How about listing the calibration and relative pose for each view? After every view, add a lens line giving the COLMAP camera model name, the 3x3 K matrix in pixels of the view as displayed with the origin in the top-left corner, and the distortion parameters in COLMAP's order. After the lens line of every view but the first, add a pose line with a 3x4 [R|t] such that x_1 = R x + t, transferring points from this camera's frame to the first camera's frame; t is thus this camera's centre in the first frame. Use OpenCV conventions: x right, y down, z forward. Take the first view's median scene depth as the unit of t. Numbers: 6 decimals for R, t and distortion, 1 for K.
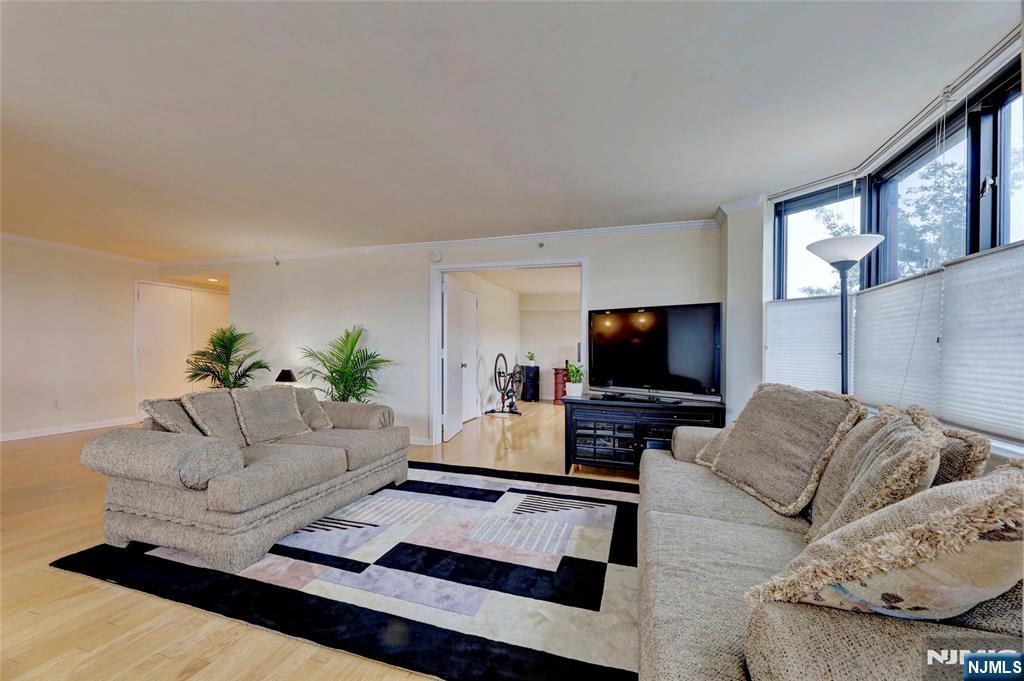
lens RADIAL K [[425.6, 0, 508.9], [0, 425.6, 358.3], [0, 0, 1]] dist [0.000332, 0.000166]
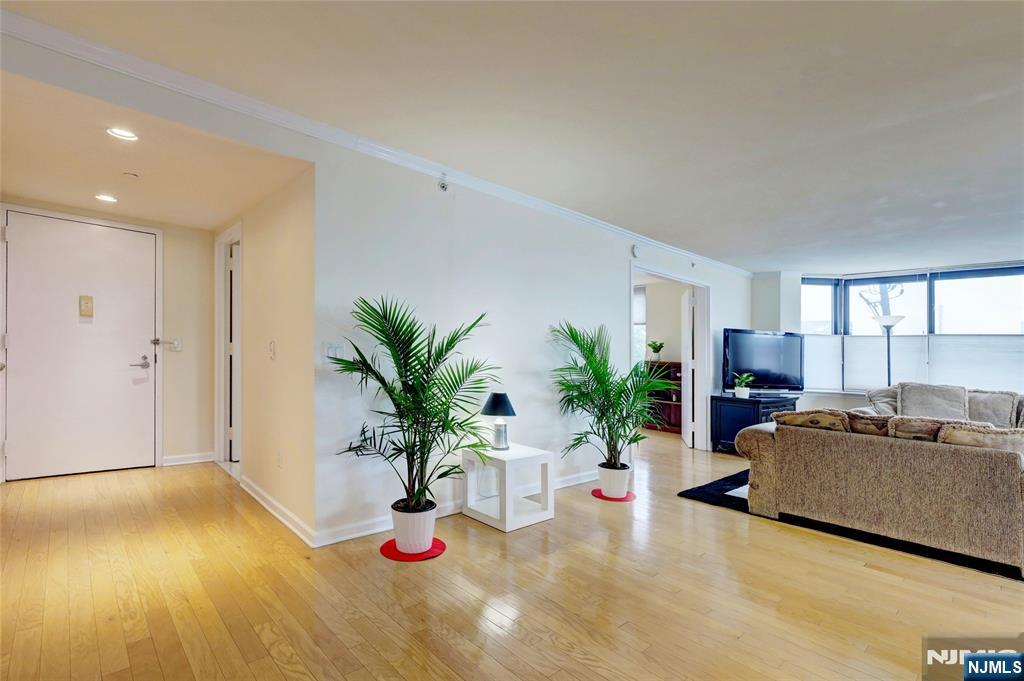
lens RADIAL K [[479.4, 0, 515.7], [0, 479.4, 361.3], [0, 0, 1]] dist [-0.000975, -0.000191]
pose [[0.485434, -0.012931, 0.874177, -2.034818], [-0.014056, 0.999646, 0.022593, -0.060762], [-0.874160, -0.023254, 0.485081, 1.318497]]
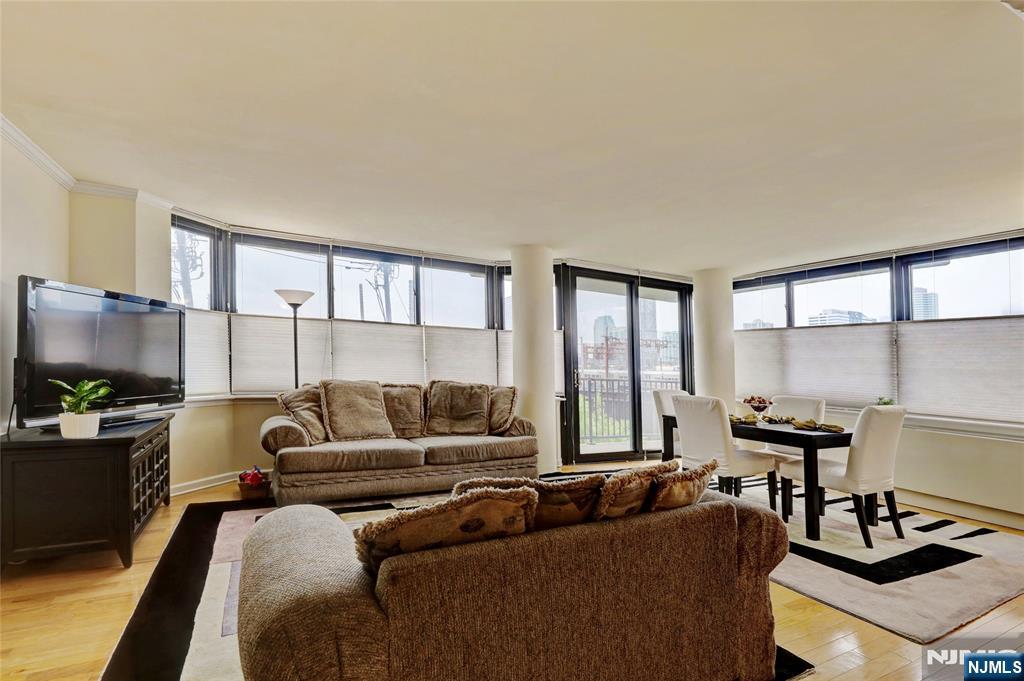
lens RADIAL K [[479.5, 0, 512.0], [0, 479.5, 340.5], [0, 0, 1]] dist [-0.001481, 0.000212]
pose [[-0.717792, -0.008045, 0.696211, -0.967399], [-0.031898, 0.999263, -0.021340, -0.061050], [-0.695527, -0.037525, -0.717520, 1.554765]]
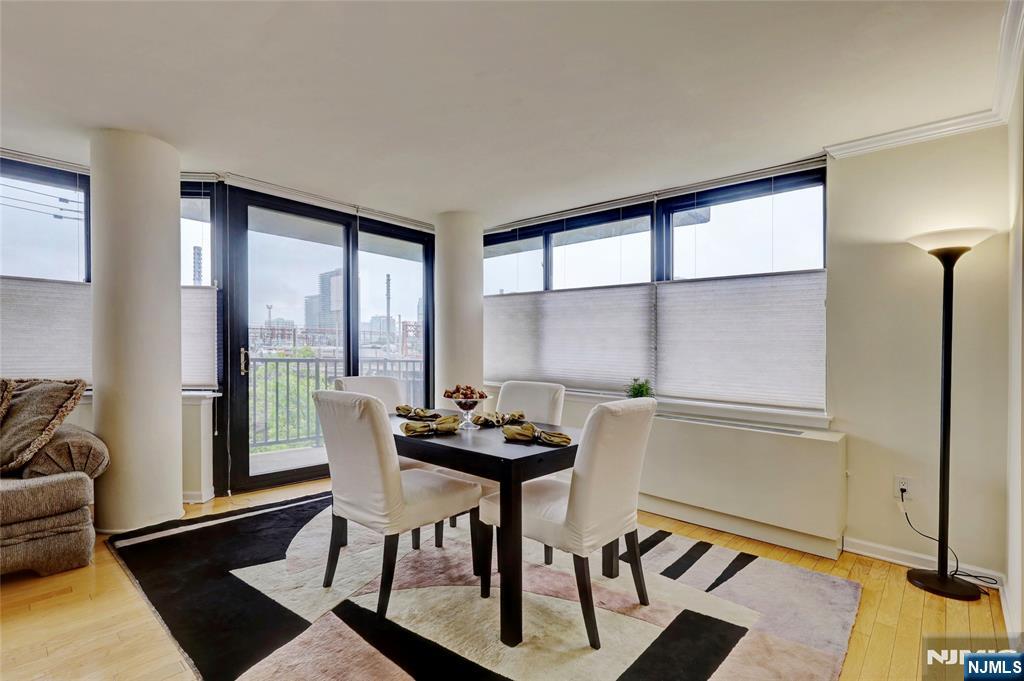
lens RADIAL K [[475.5, 0, 492.4], [0, 475.5, 343.4], [0, 0, 1]] dist [-0.001968, 0.000022]
pose [[-0.902137, -0.033816, 0.430122, -0.927556], [-0.028440, 0.999416, 0.018924, -0.047028], [-0.430511, 0.004839, -0.902573, 0.770931]]
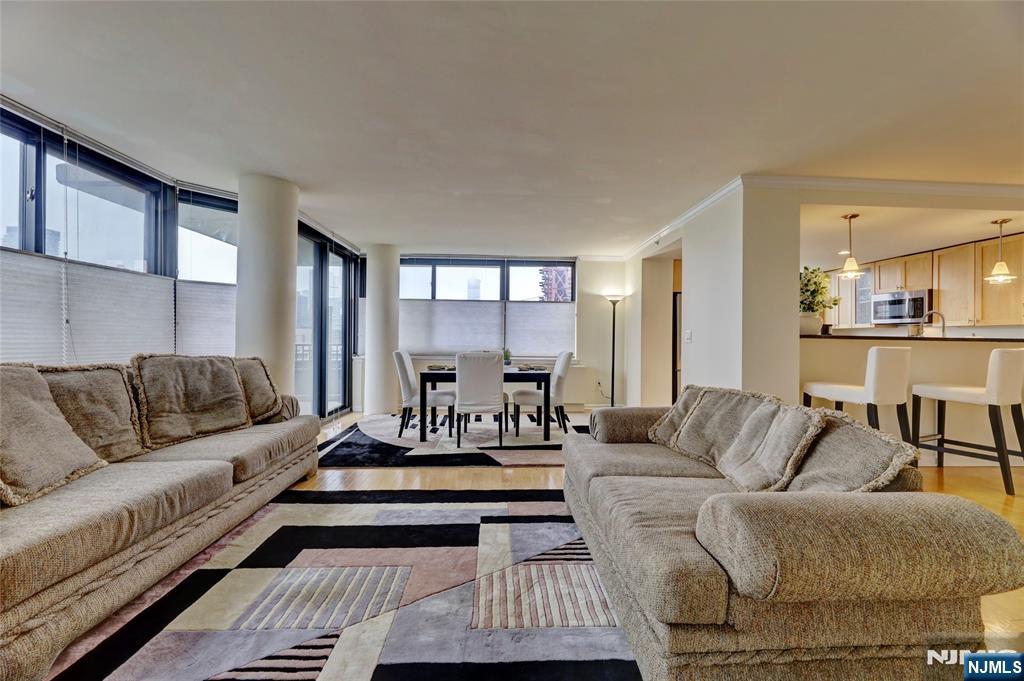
lens RADIAL K [[413.5, 0, 511.6], [0, 413.5, 336.6], [0, 0, 1]] dist [-0.002029, -0.000376]
pose [[-0.942705, -0.033253, -0.331966, -0.007831], [-0.037927, 0.999252, 0.007610, -0.021792], [0.331465, 0.019764, -0.943261, 1.605622]]
